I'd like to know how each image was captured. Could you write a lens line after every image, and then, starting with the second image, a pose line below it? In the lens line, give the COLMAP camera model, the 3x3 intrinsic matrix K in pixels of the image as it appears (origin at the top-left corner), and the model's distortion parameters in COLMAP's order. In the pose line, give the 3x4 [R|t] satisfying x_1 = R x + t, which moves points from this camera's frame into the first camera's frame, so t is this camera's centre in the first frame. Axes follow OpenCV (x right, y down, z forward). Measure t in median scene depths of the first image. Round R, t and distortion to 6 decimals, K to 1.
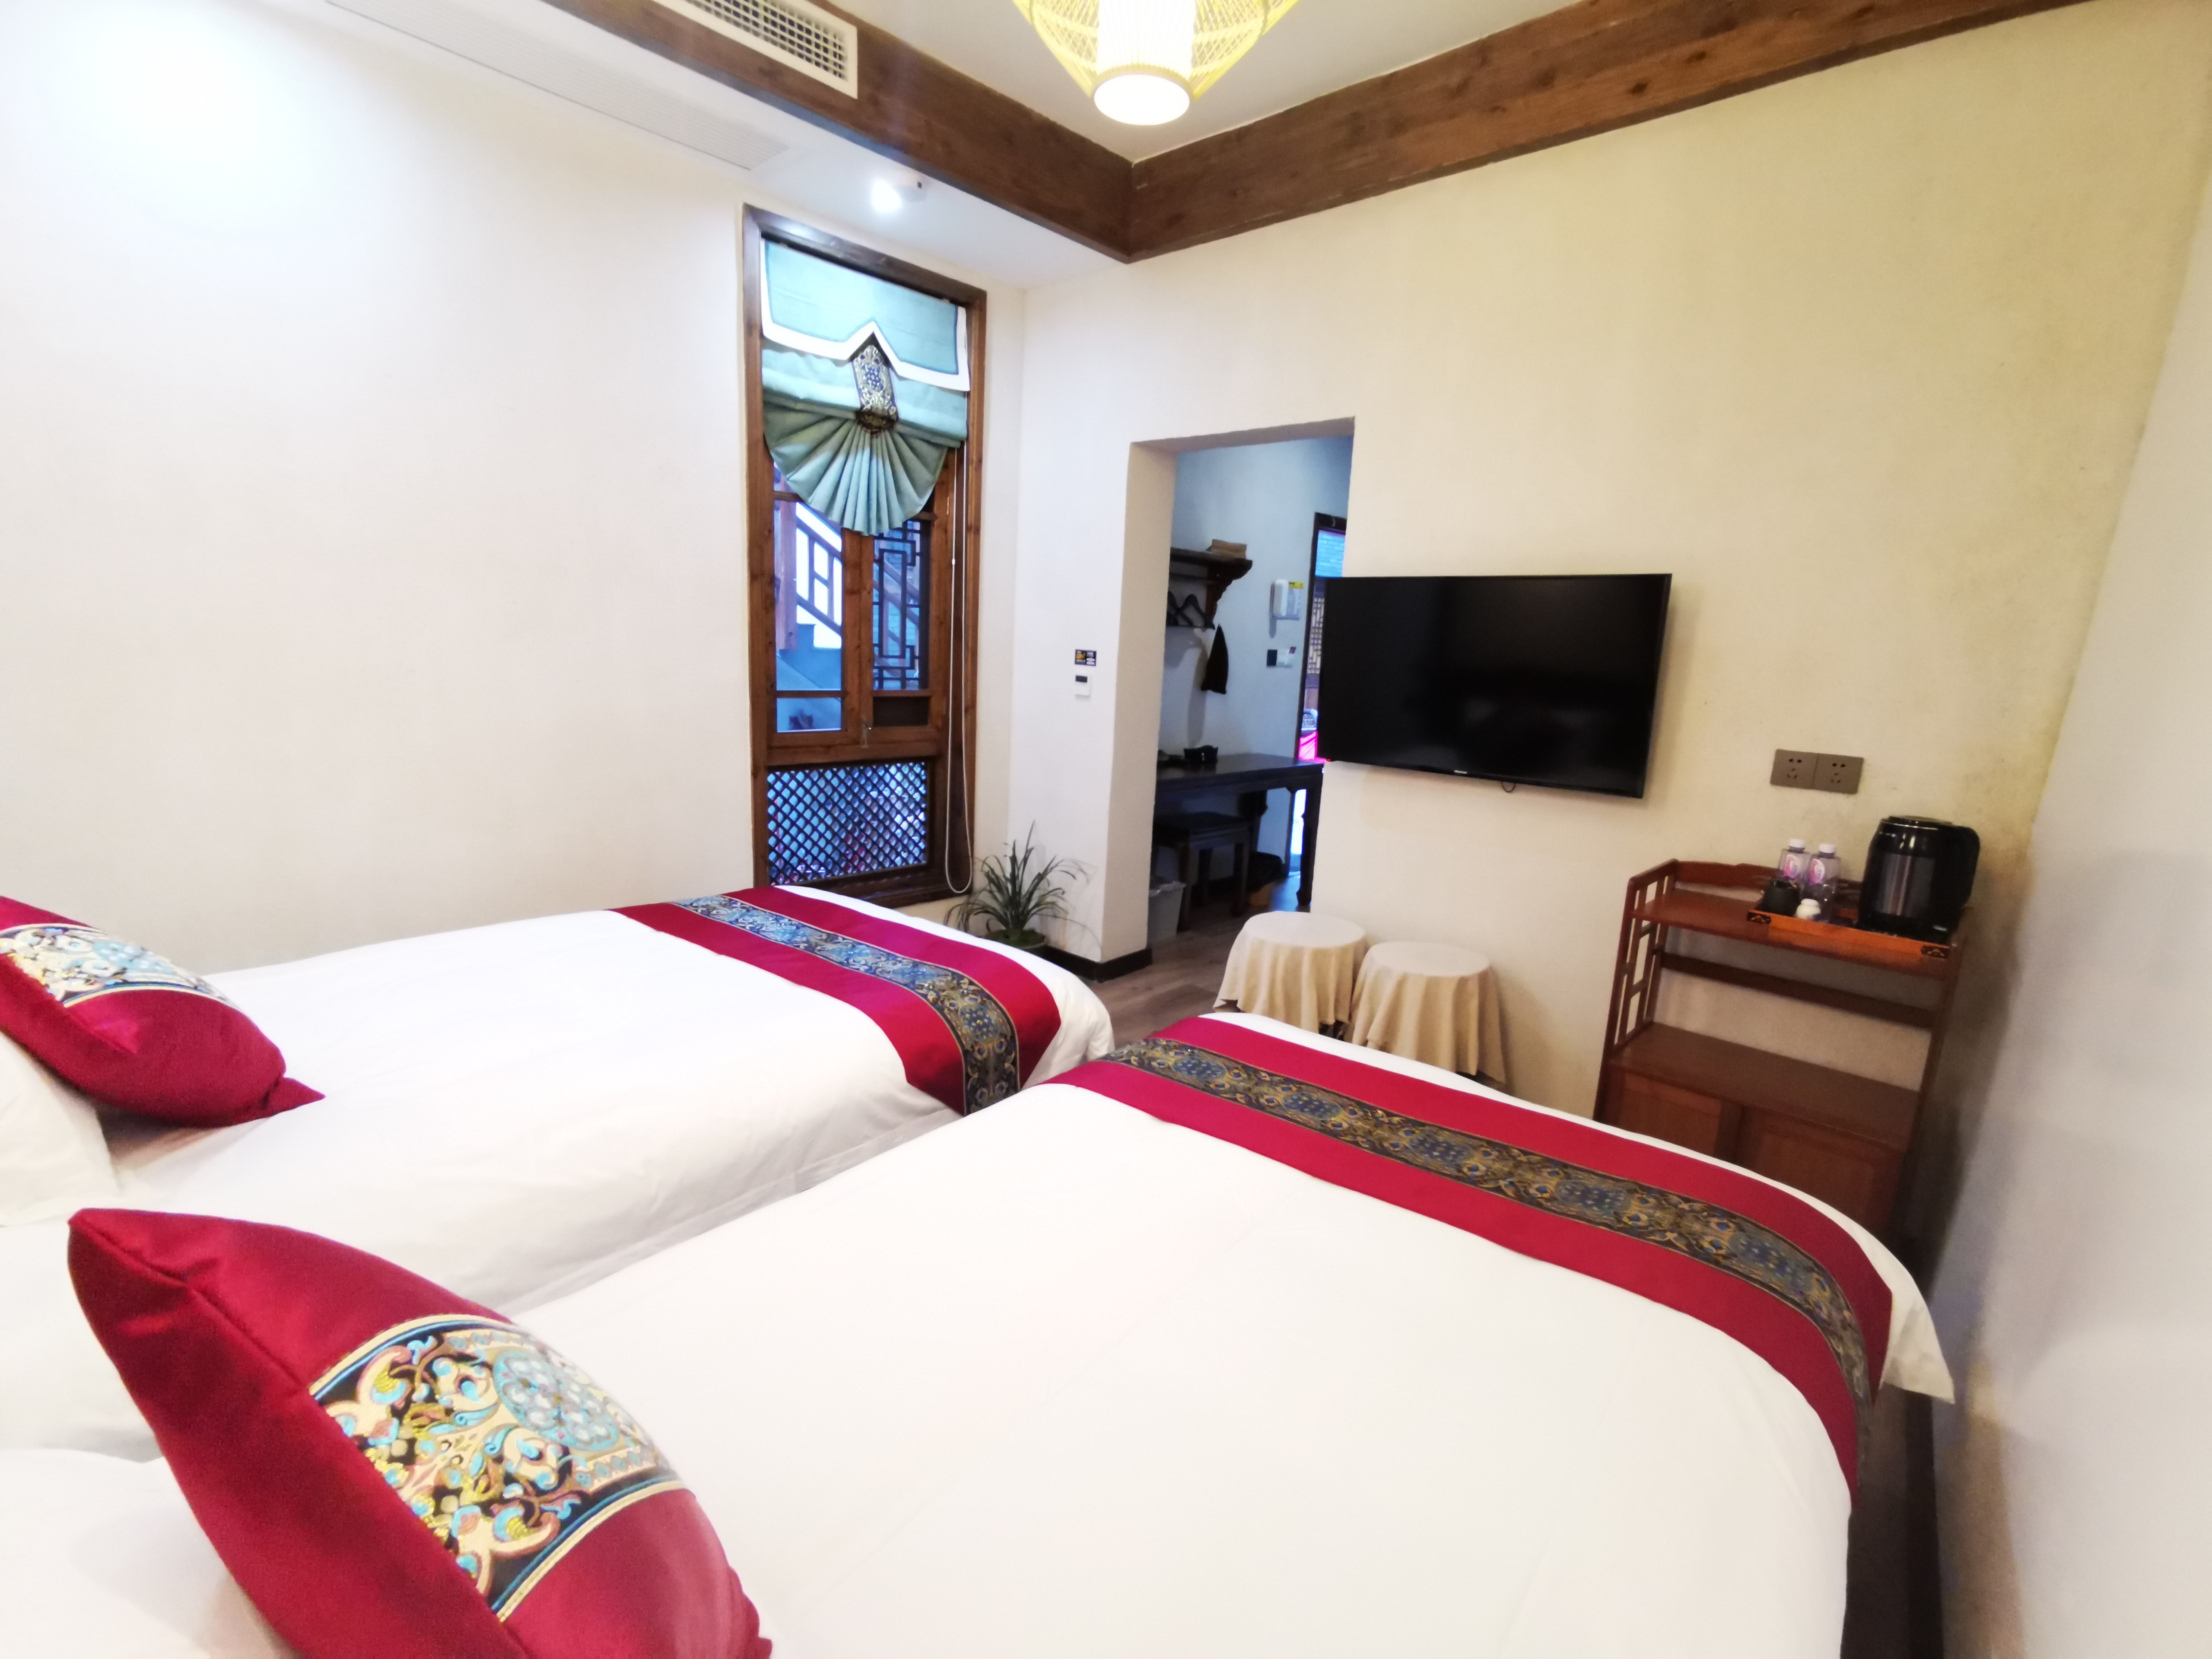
lens RADIAL K [[1016.1, 0, 1097.6], [0, 1016.1, 831.8], [0, 0, 1]] dist [0.003005, 0.002483]
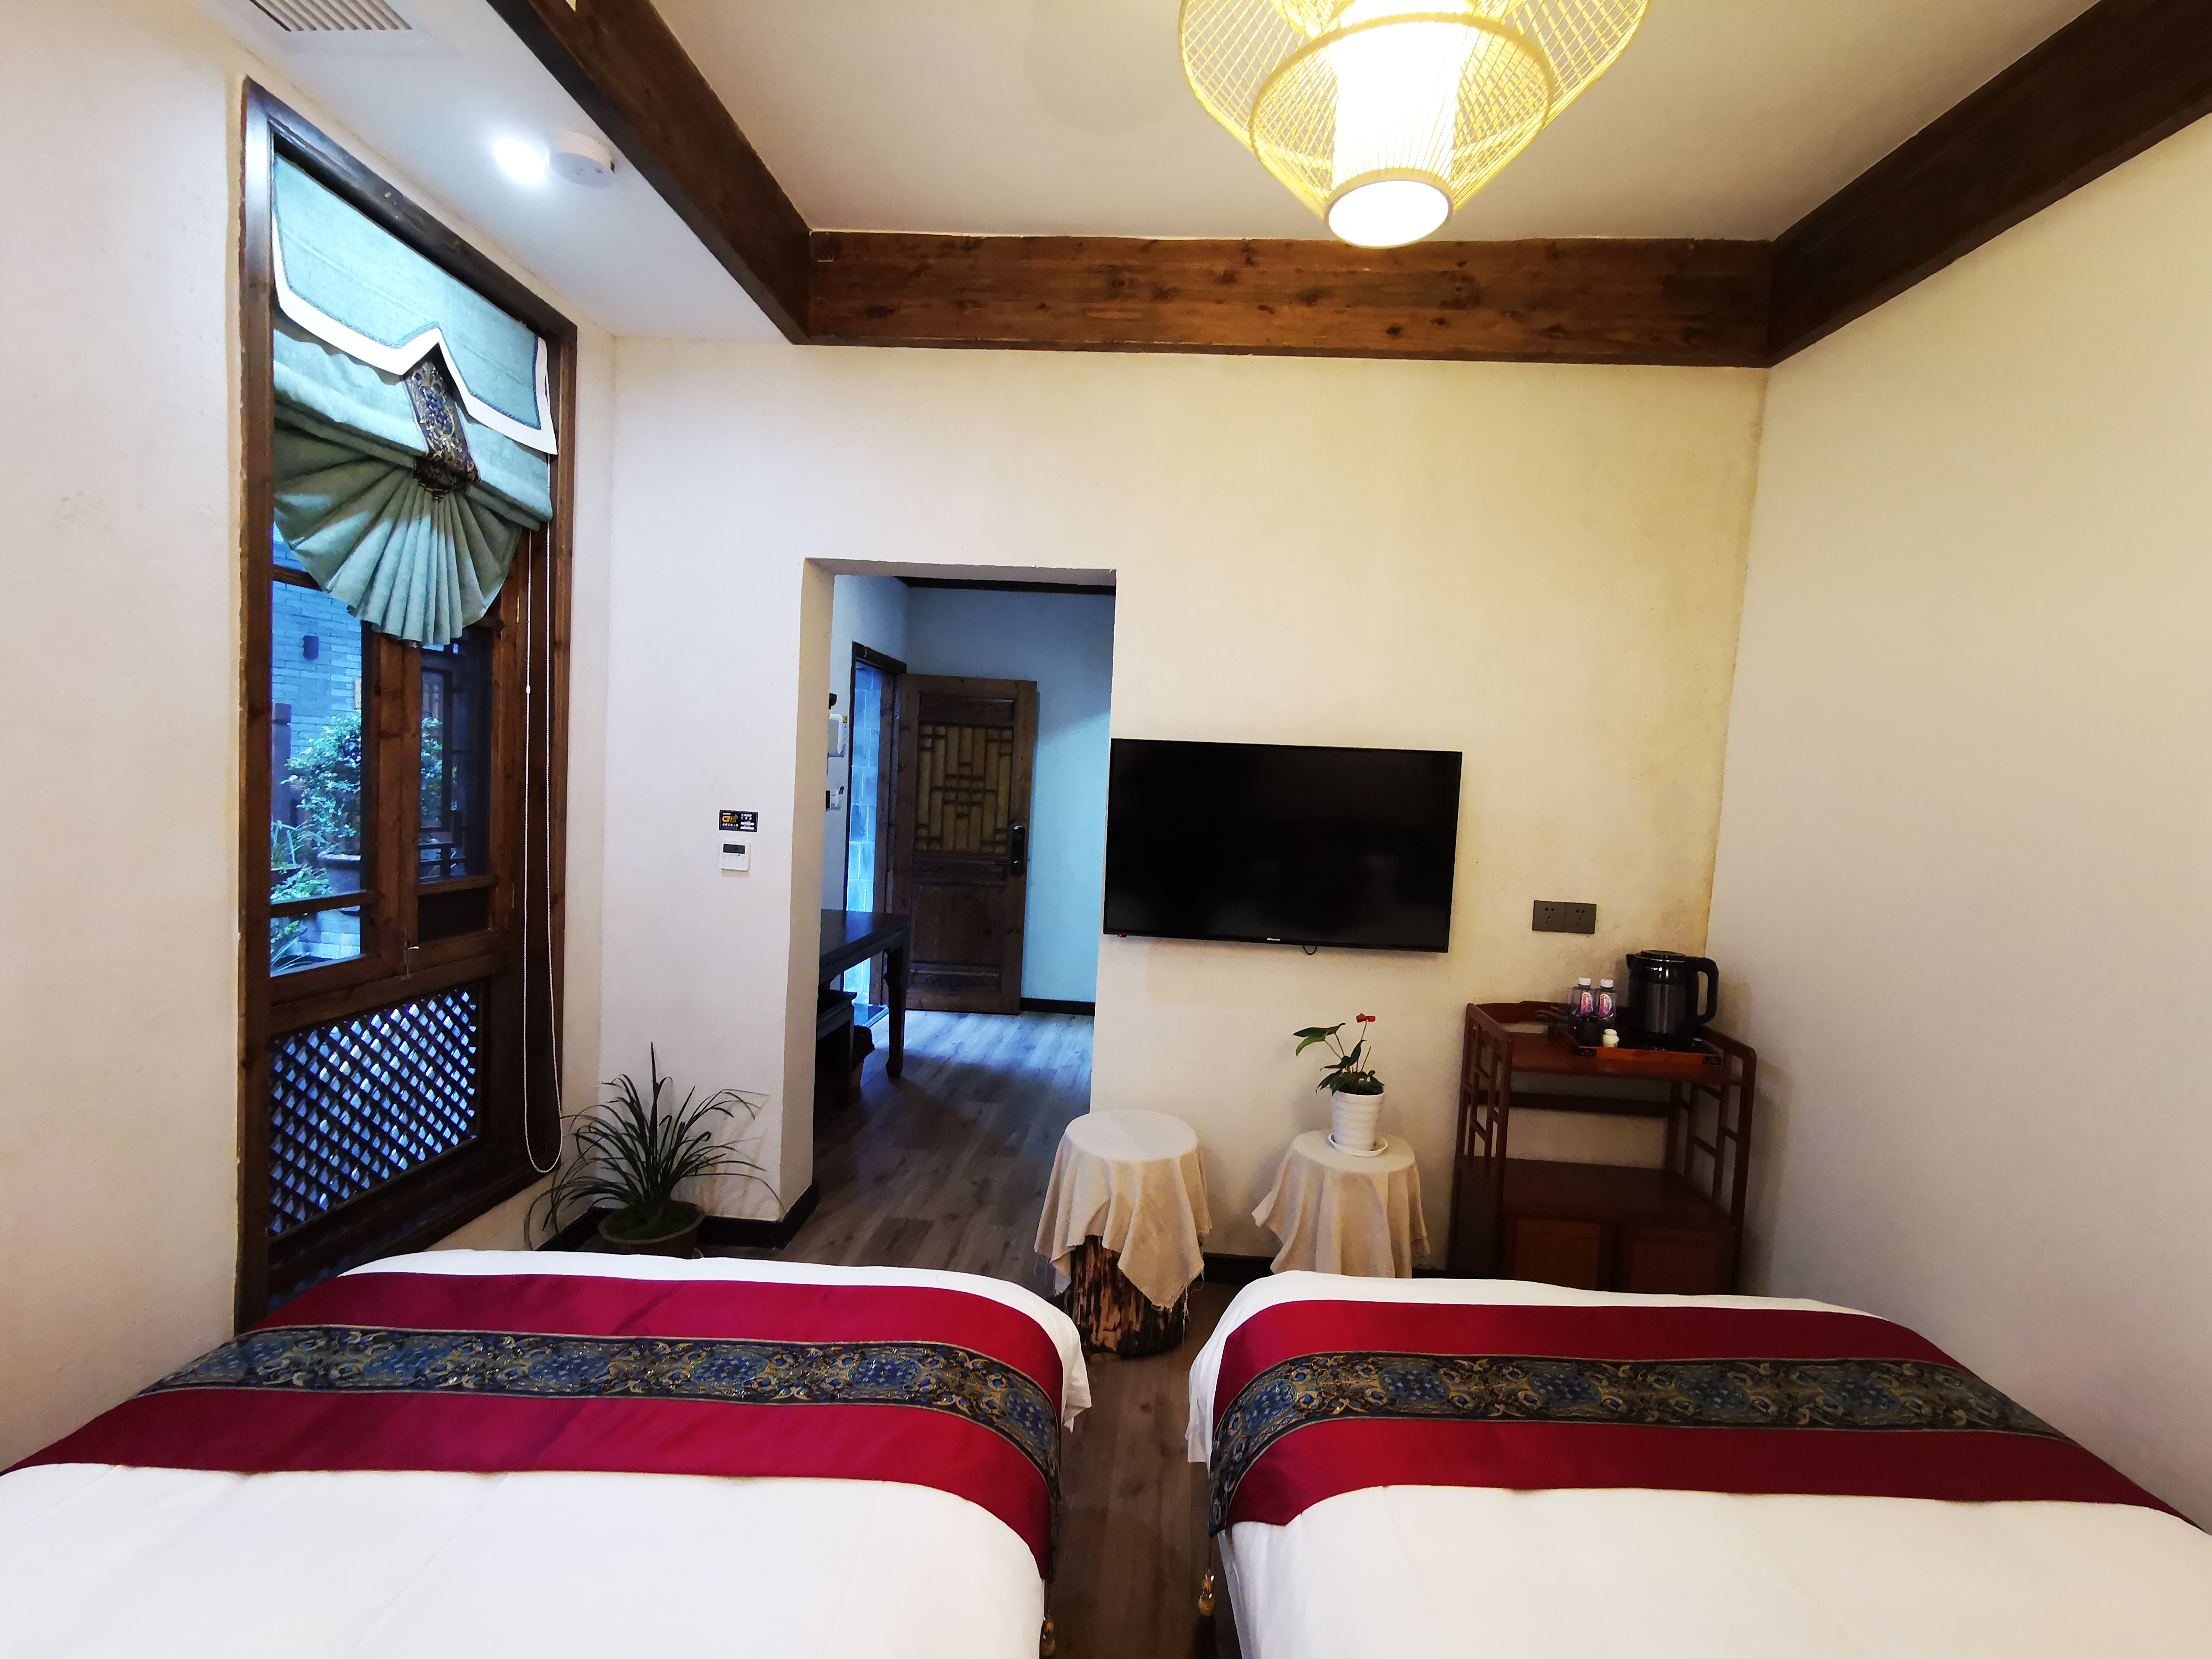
lens RADIAL K [[1016.1, 0, 1102.7], [0, 1016.1, 834.3], [0, 0, 1]] dist [0.003005, 0.002483]
pose [[0.775379, -0.043406, 0.630003, -0.324789], [0.107992, 0.992053, -0.064560, -0.095624], [-0.622194, 0.118094, 0.773904, 0.277423]]
